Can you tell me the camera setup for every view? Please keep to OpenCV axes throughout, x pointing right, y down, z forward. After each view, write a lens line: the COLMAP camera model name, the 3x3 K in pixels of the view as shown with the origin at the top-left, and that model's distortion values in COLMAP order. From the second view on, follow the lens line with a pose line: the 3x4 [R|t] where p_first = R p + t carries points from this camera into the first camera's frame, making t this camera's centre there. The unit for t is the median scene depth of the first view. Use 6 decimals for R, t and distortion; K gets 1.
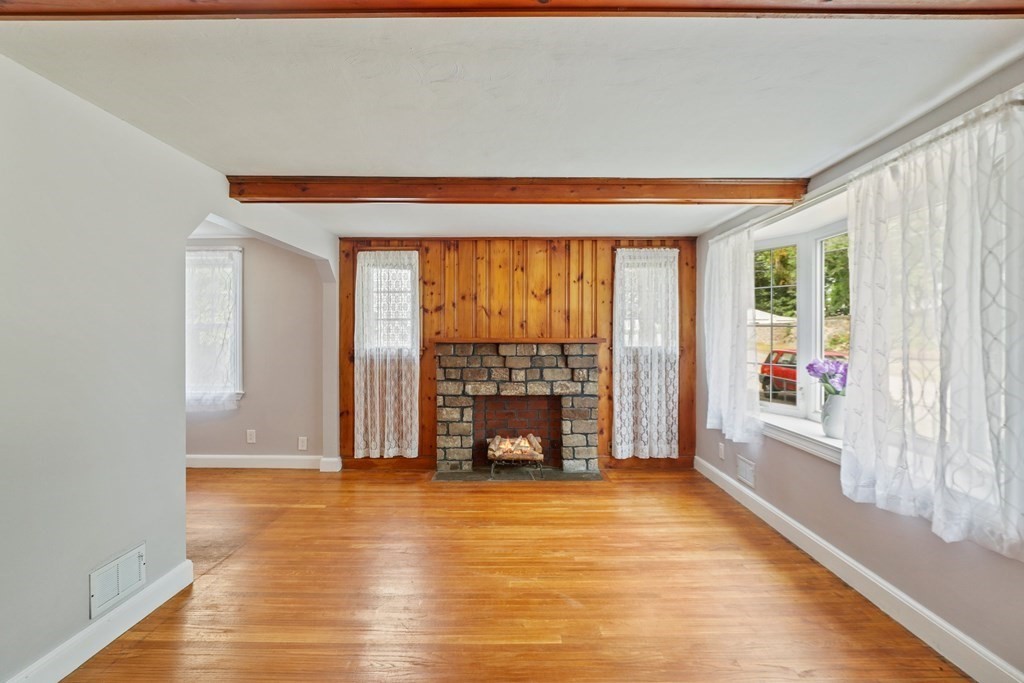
lens RADIAL K [[480.6, 0, 516.1], [0, 480.6, 338.8], [0, 0, 1]] dist [-0.020416, 0.004350]
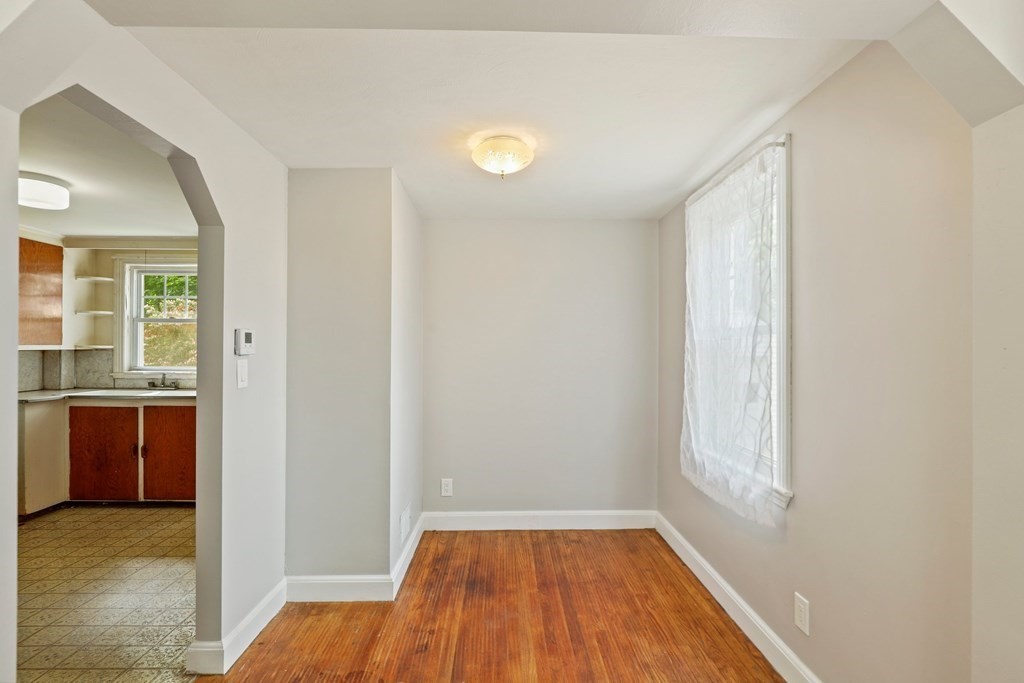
lens RADIAL K [[480.6, 0, 515.9], [0, 480.6, 347.2], [0, 0, 1]] dist [-0.020416, 0.004350]
pose [[0.055164, -0.004545, -0.998467, -0.184106], [-0.013367, 0.999897, -0.005290, -0.004838], [0.998388, 0.013639, 0.055097, 0.755233]]
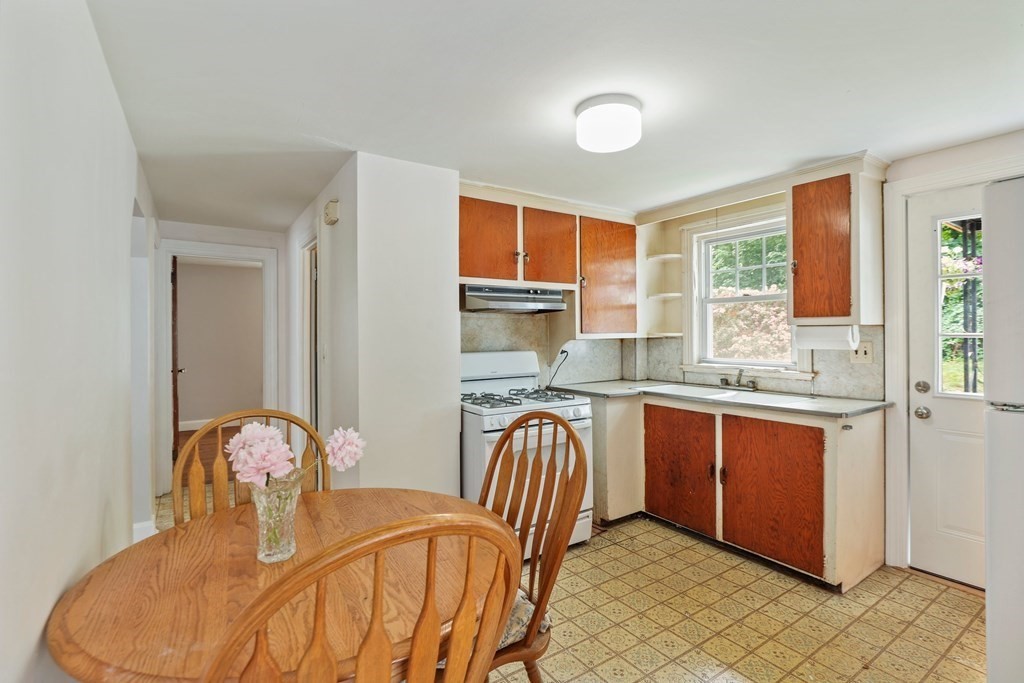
lens RADIAL K [[480.6, 0, 510.4], [0, 480.6, 333.1], [0, 0, 1]] dist [-0.020416, 0.004350]
pose [[-0.821288, 0.000822, -0.570513, -0.469795], [-0.000412, 0.999998, 0.002035, -0.003183], [0.570514, 0.001906, -0.821286, 0.506875]]
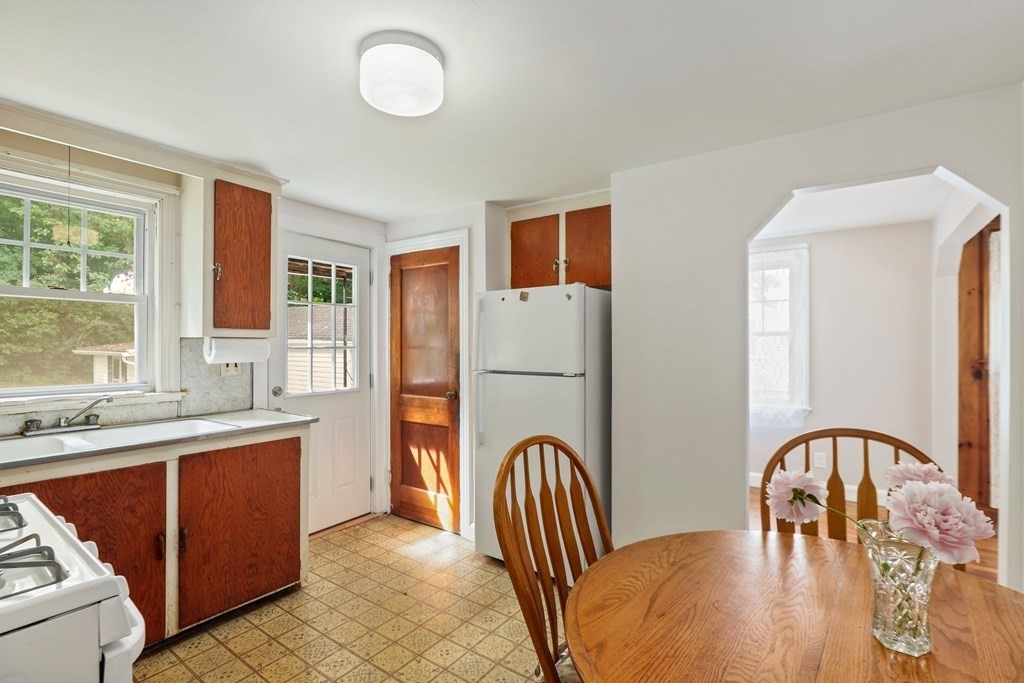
lens RADIAL K [[480.6, 0, 512.9], [0, 480.6, 344.7], [0, 0, 1]] dist [-0.020416, 0.004350]
pose [[0.827329, -0.003690, -0.561706, -0.536604], [-0.000394, 0.999974, -0.007150, 0.000465], [0.561718, 0.006137, 0.827306, -0.033559]]
